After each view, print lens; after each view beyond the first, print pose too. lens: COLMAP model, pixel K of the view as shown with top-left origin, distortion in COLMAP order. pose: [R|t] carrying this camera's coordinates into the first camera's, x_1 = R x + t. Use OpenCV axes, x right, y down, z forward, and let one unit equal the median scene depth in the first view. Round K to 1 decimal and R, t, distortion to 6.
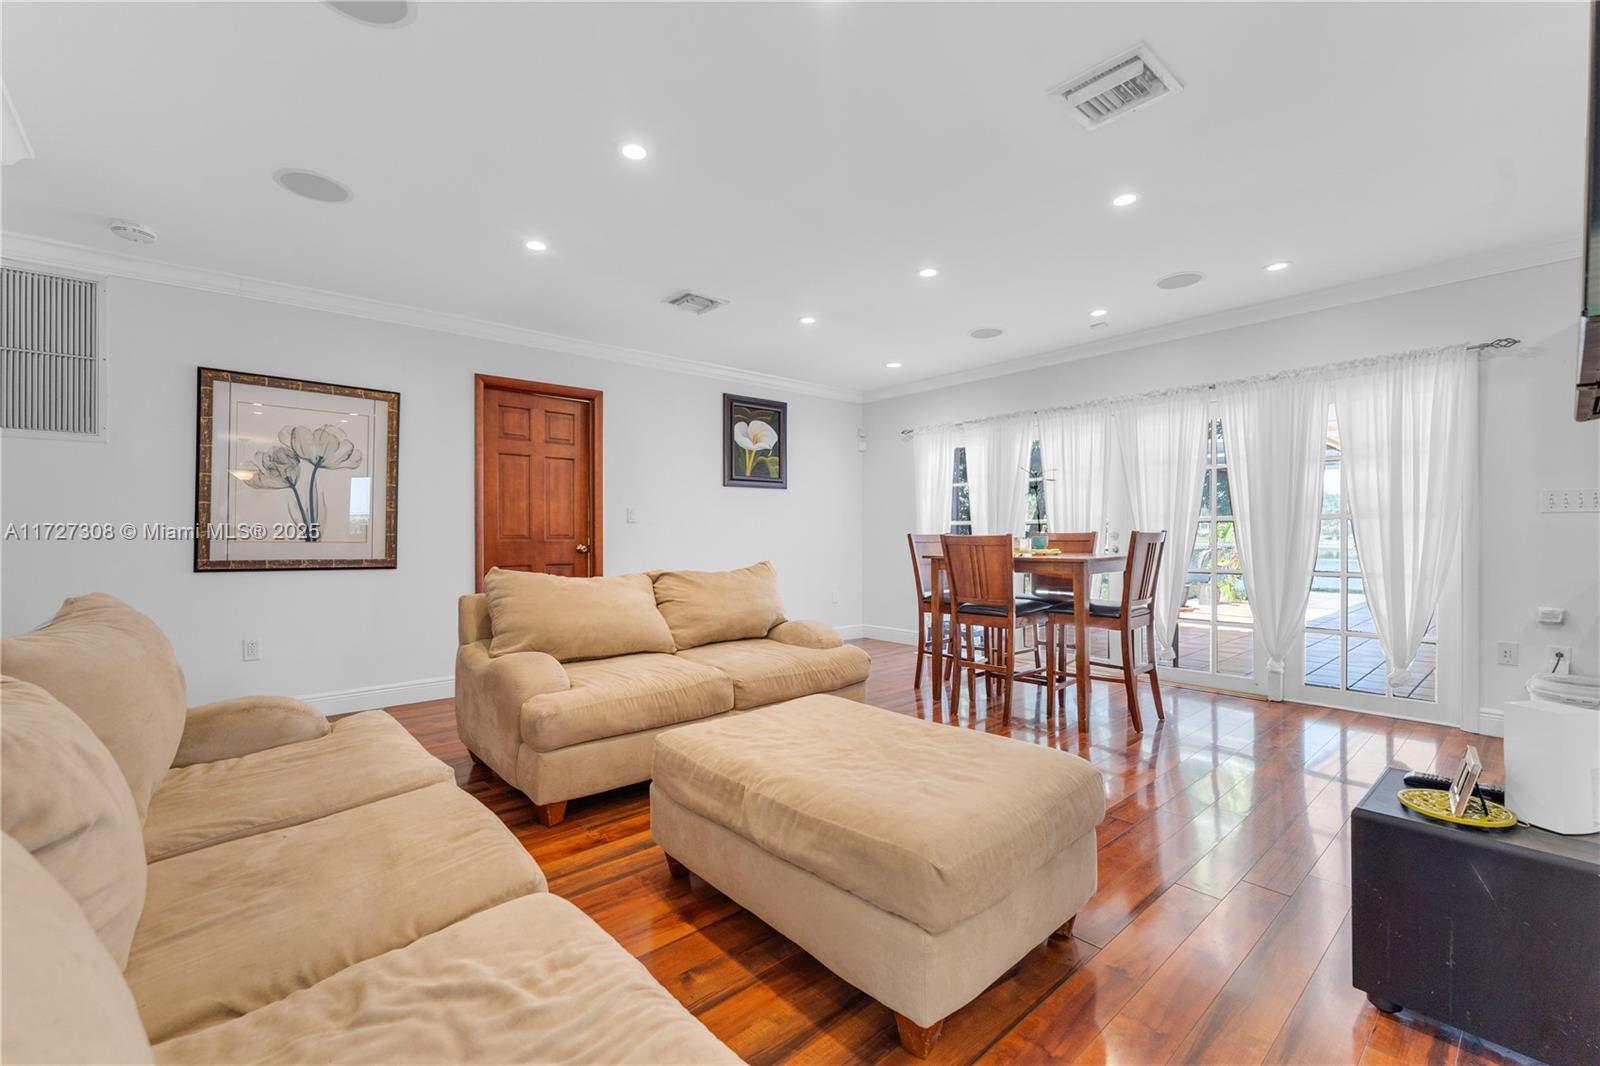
lens RADIAL K [[660.2, 0, 789.8], [0, 660.2, 530.7], [0, 0, 1]] dist [-0.006554, 0.000356]
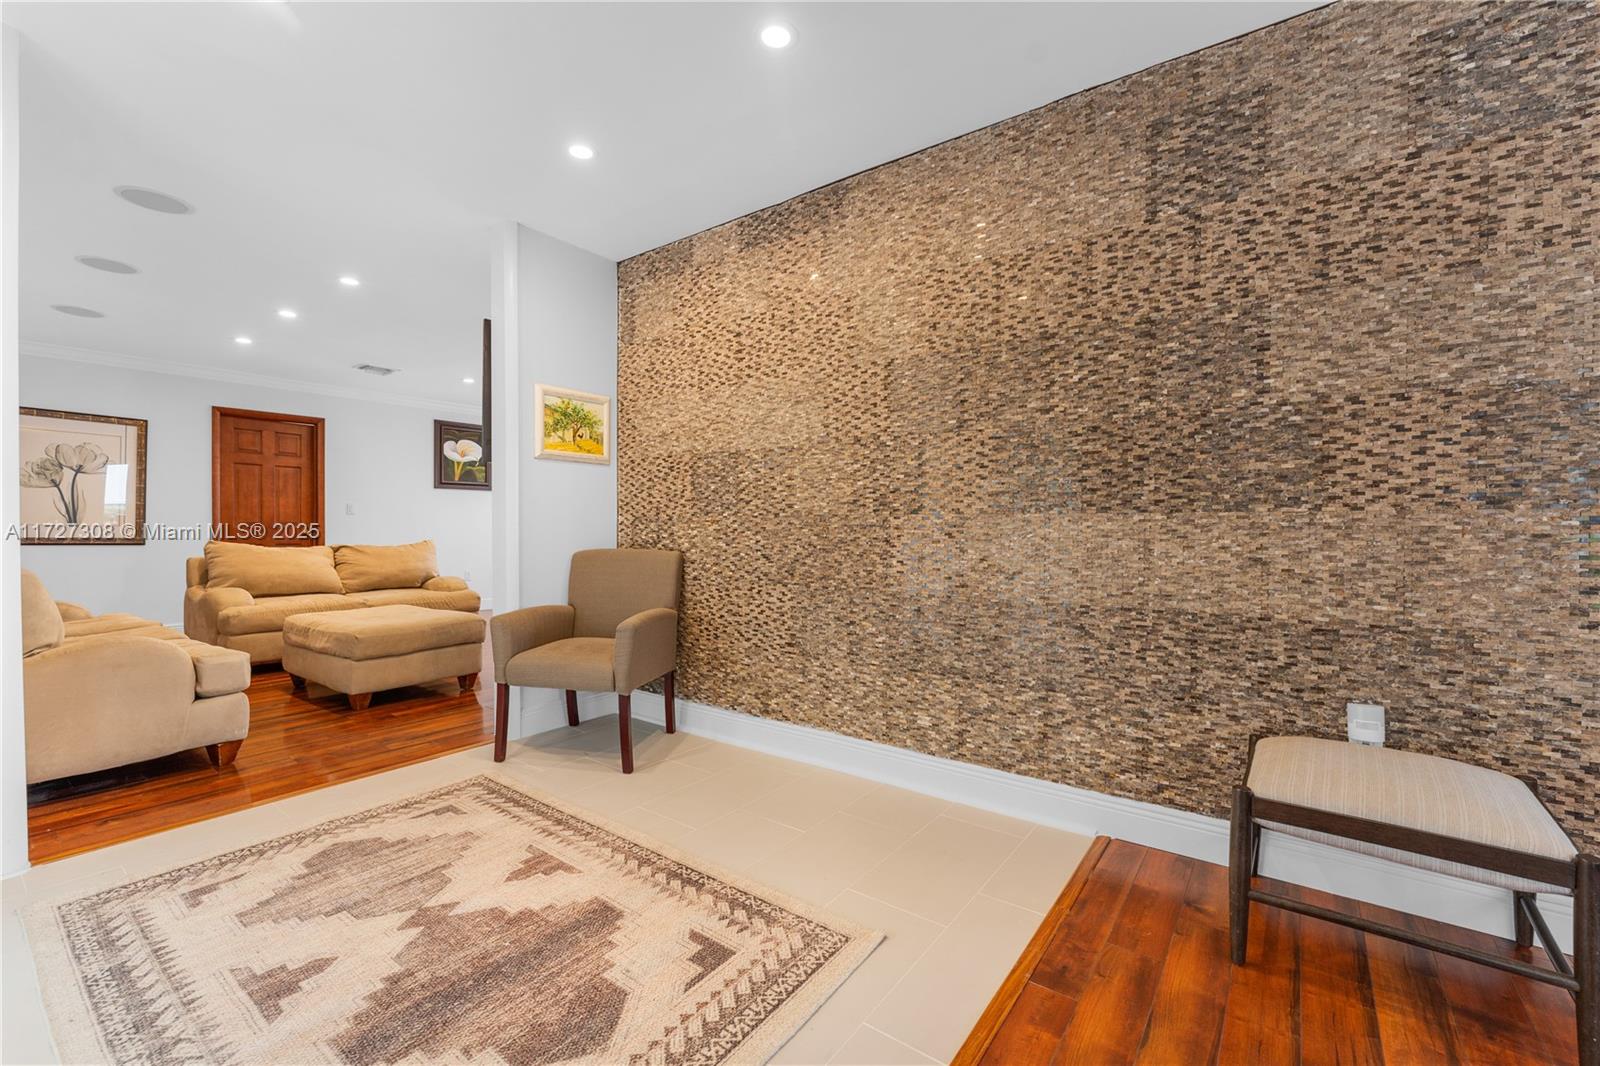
lens RADIAL K [[660.2, 0, 795.0], [0, 660.2, 533.2], [0, 0, 1]] dist [-0.006554, 0.000356]
pose [[0.975198, 0.004607, 0.221285, 0.413423], [-0.007321, 0.999908, 0.011446, 0.005564], [-0.221212, -0.012782, 0.975142, -0.624120]]
